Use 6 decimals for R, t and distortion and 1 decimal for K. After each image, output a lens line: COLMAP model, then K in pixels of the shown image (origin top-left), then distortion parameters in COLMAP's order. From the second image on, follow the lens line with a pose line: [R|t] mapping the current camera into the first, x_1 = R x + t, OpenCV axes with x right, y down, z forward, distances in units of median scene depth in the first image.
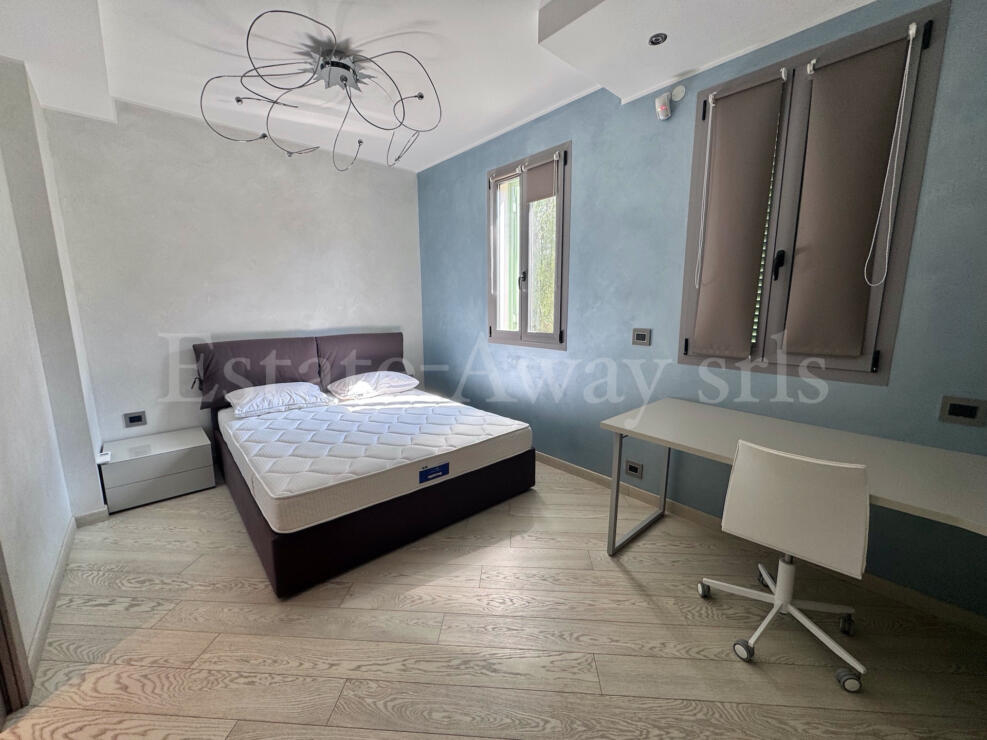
lens RADIAL K [[393.2, 0, 493.5], [0, 393.2, 367.4], [0, 0, 1]] dist [-0.000763, 0.000306]
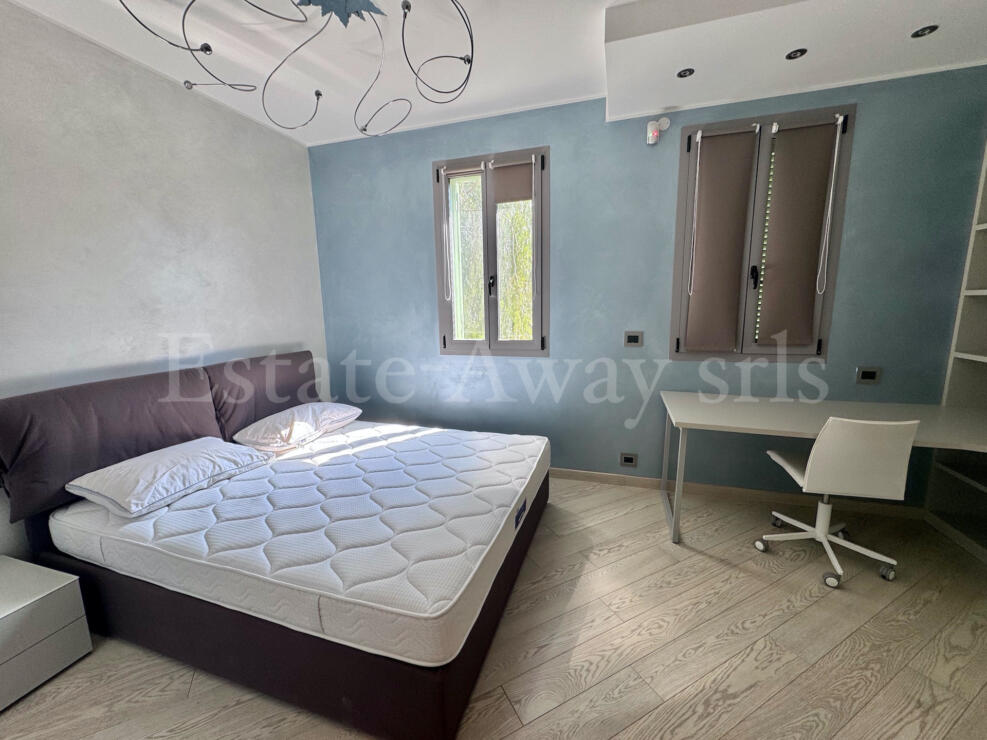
lens RADIAL K [[393.2, 0, 493.5], [0, 393.2, 367.4], [0, 0, 1]] dist [-0.000763, 0.000306]
pose [[0.861180, -0.096421, 0.499072, -0.467612], [0.099079, 0.994853, 0.021239, -0.054937], [-0.498551, 0.031157, 0.866300, 0.224588]]
